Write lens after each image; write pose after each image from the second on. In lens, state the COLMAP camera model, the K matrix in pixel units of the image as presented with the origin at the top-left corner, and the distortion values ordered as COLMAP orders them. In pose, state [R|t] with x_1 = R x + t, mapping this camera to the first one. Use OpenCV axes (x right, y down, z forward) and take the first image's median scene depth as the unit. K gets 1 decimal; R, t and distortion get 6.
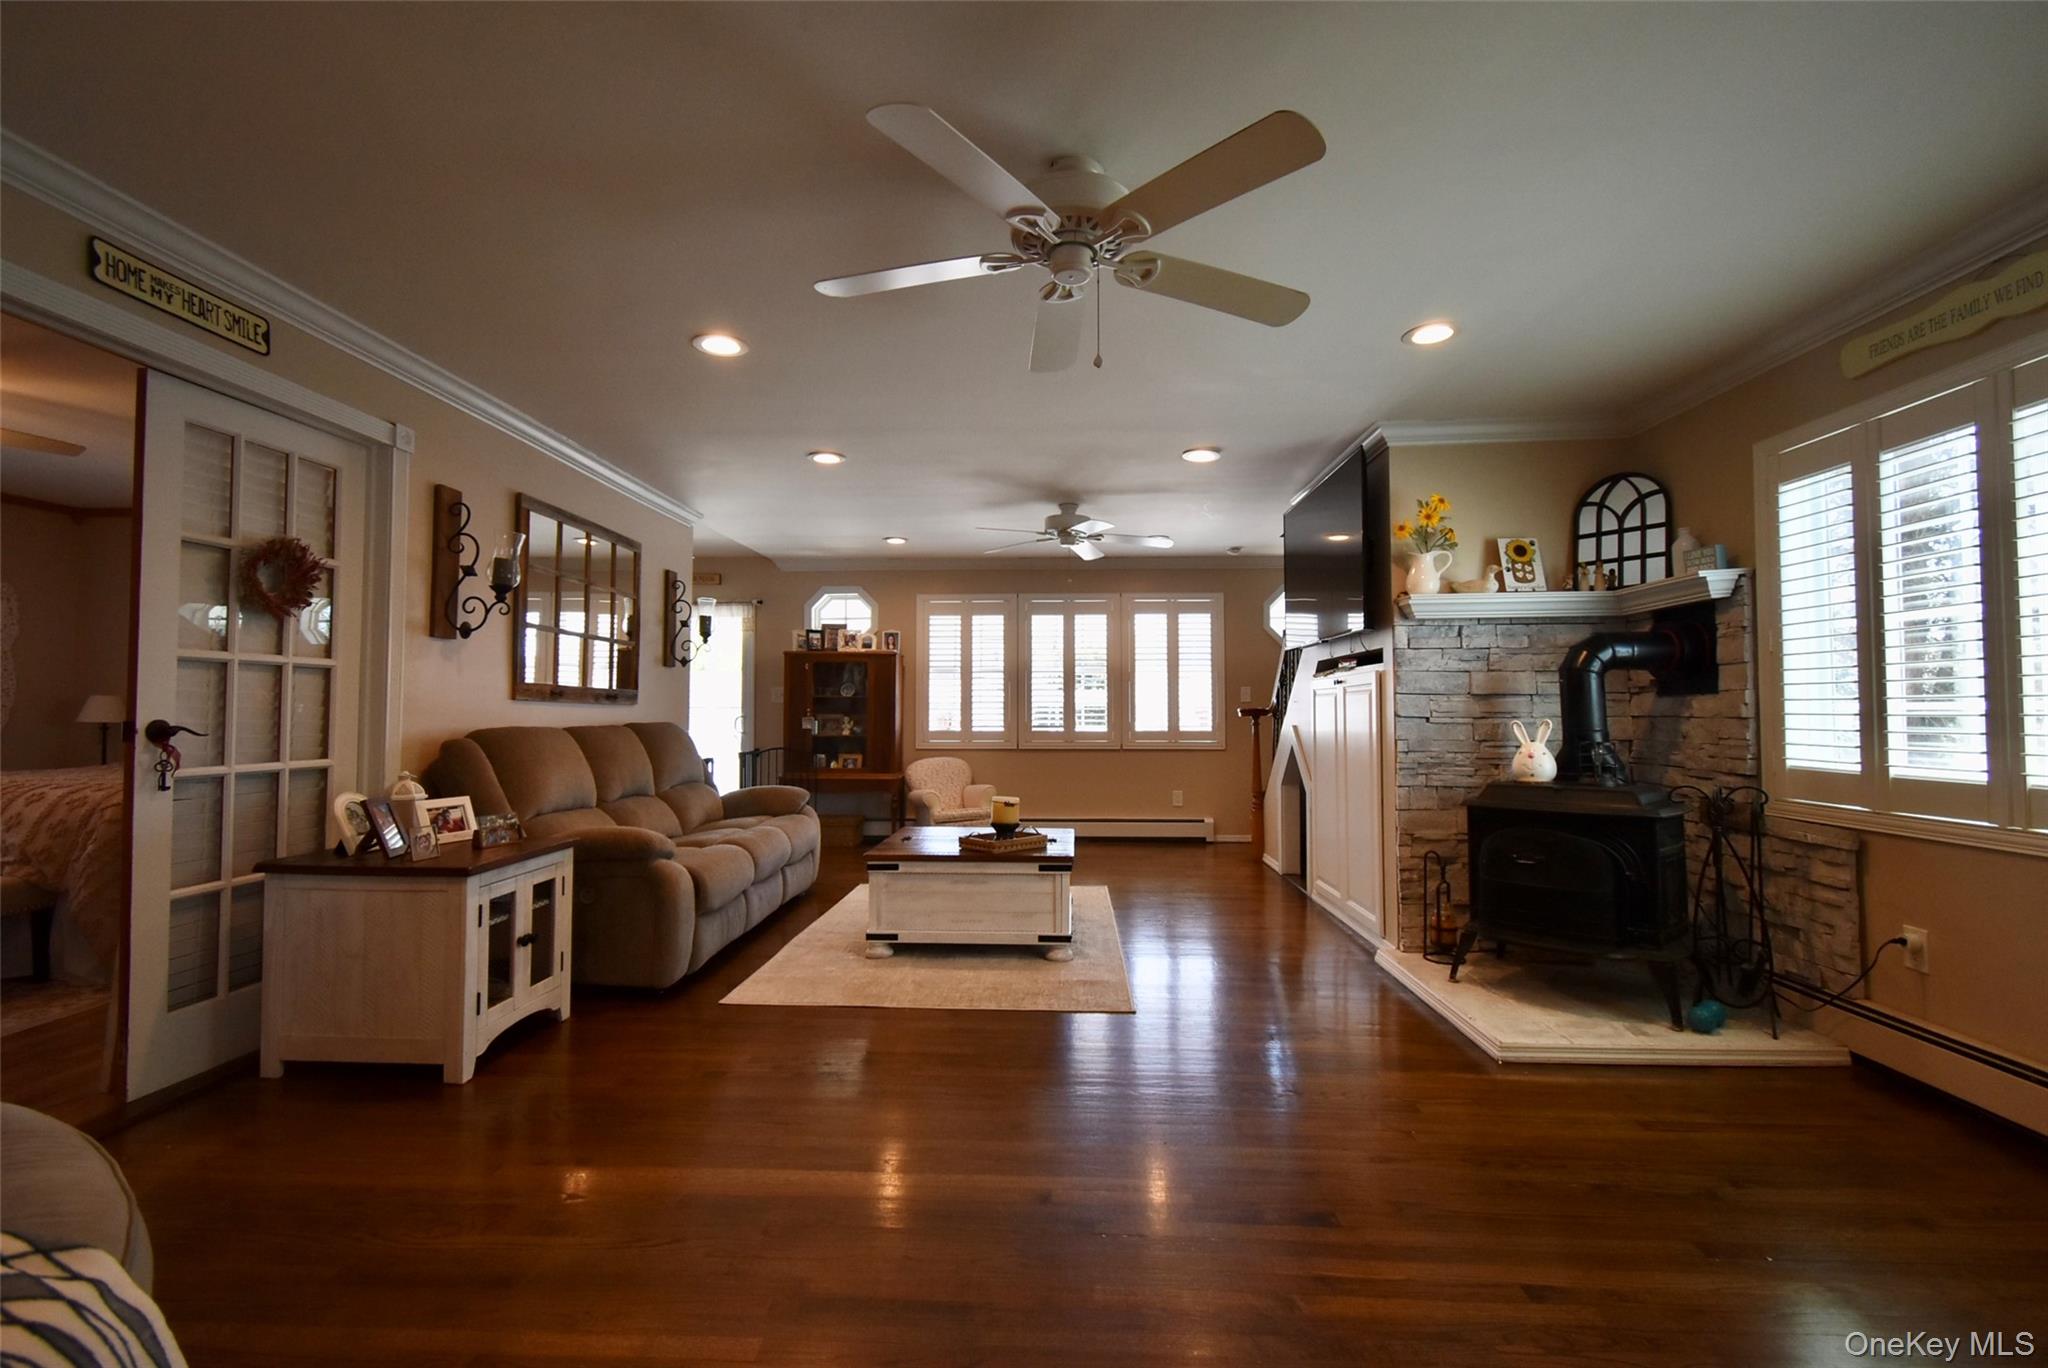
lens RADIAL K [[894.6, 0, 1021.8], [0, 894.6, 683.8], [0, 0, 1]] dist [0.002471, -0.001212]
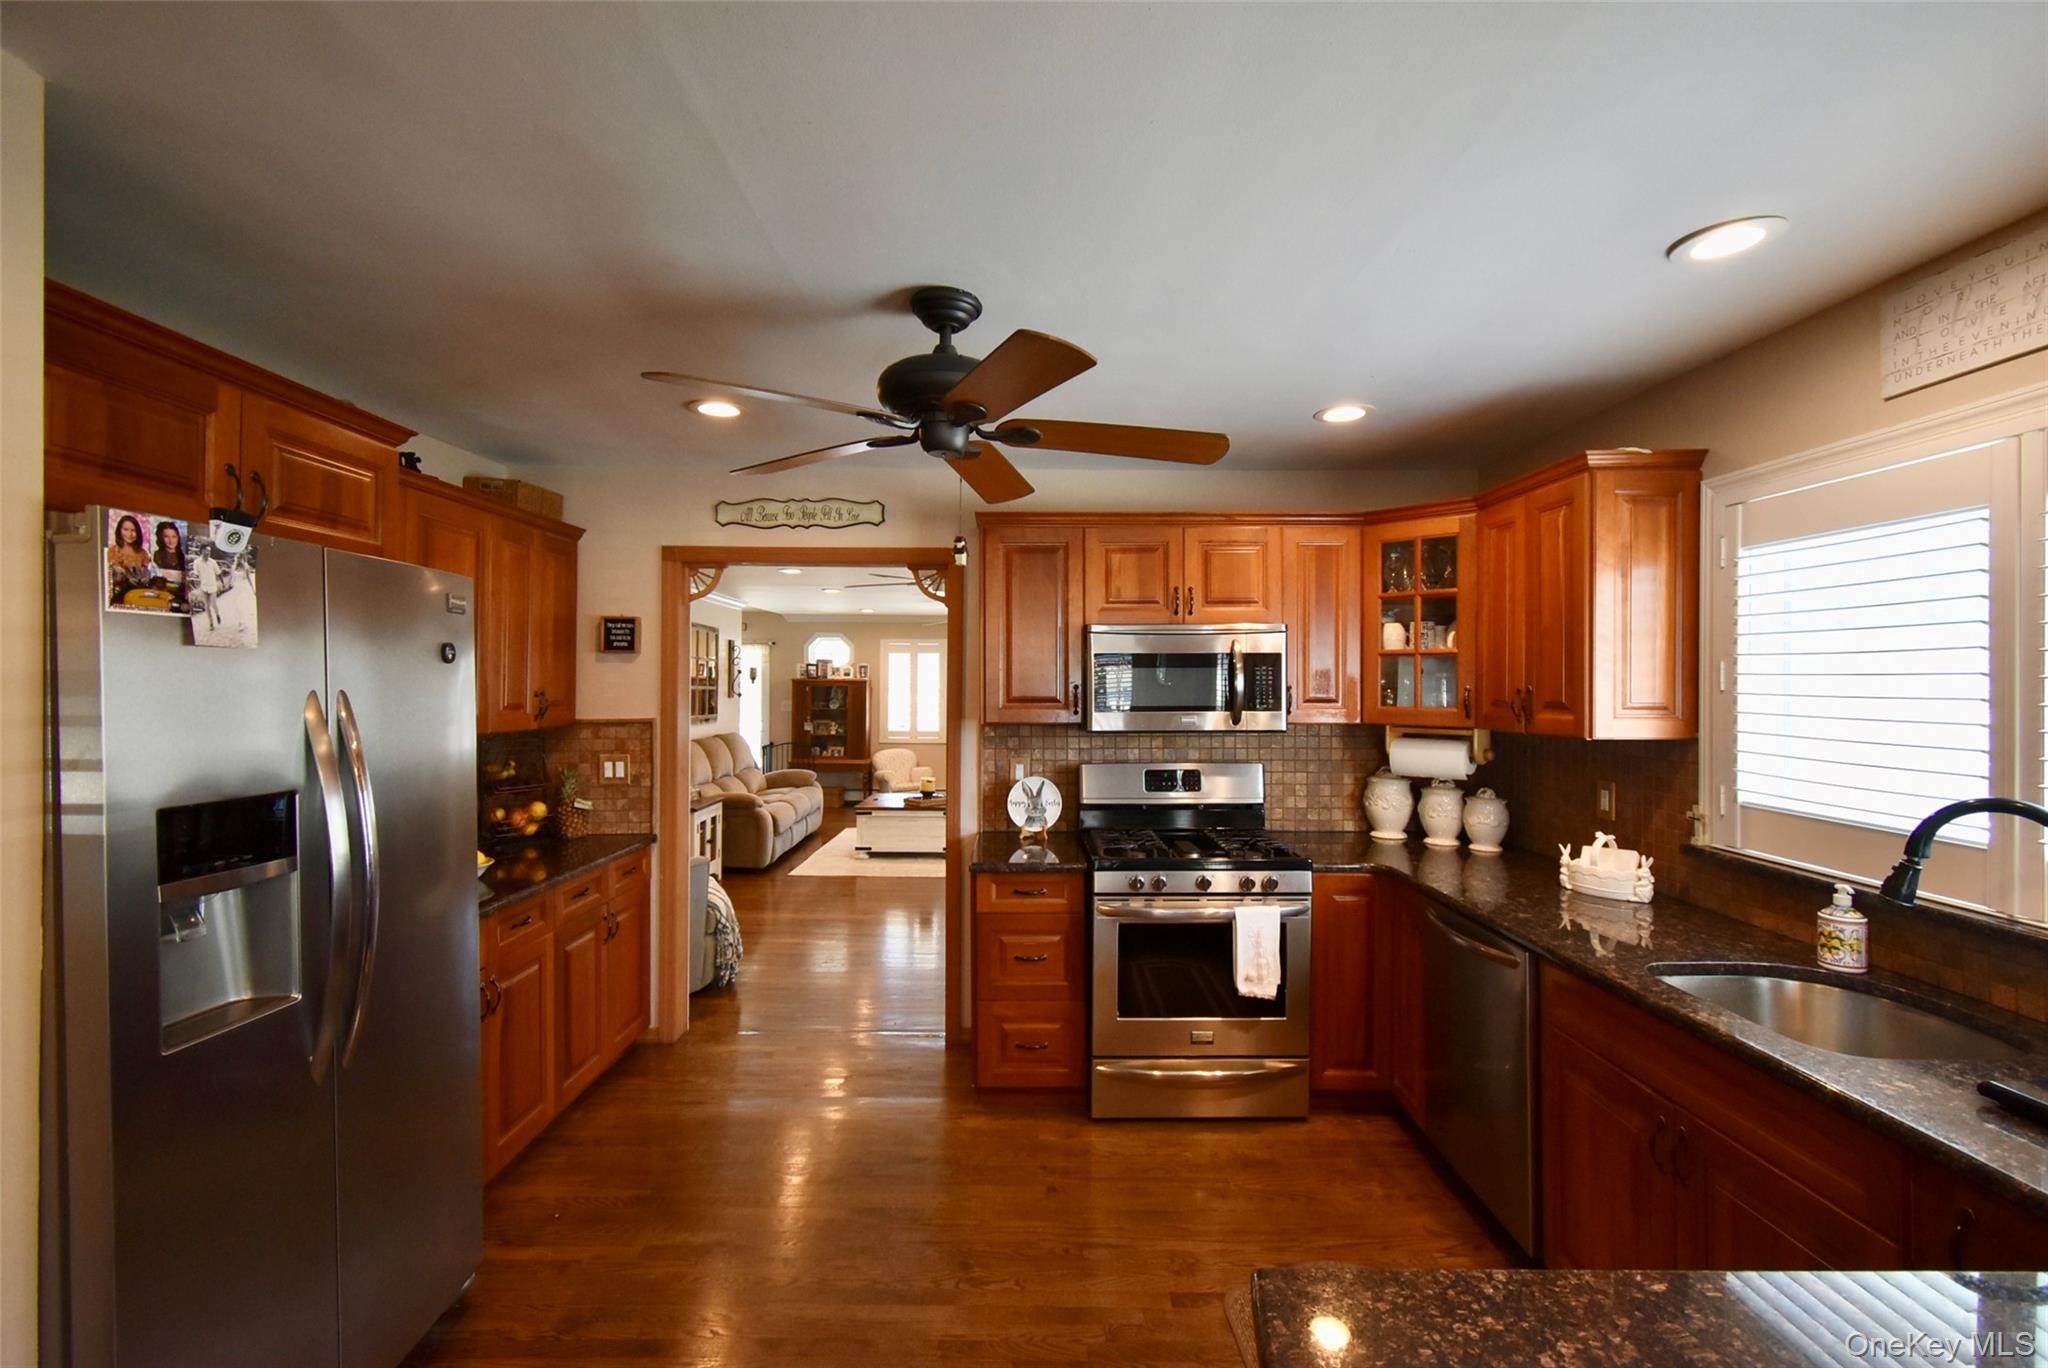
lens RADIAL K [[894.6, 0, 1023.2], [0, 894.6, 689.6], [0, 0, 1]] dist [0.002471, -0.001212]
pose [[0.999035, 0.003286, 0.043799, 0.057983], [-0.004854, 0.999349, 0.035738, -0.074448], [-0.043653, -0.035916, 0.998401, -0.522176]]
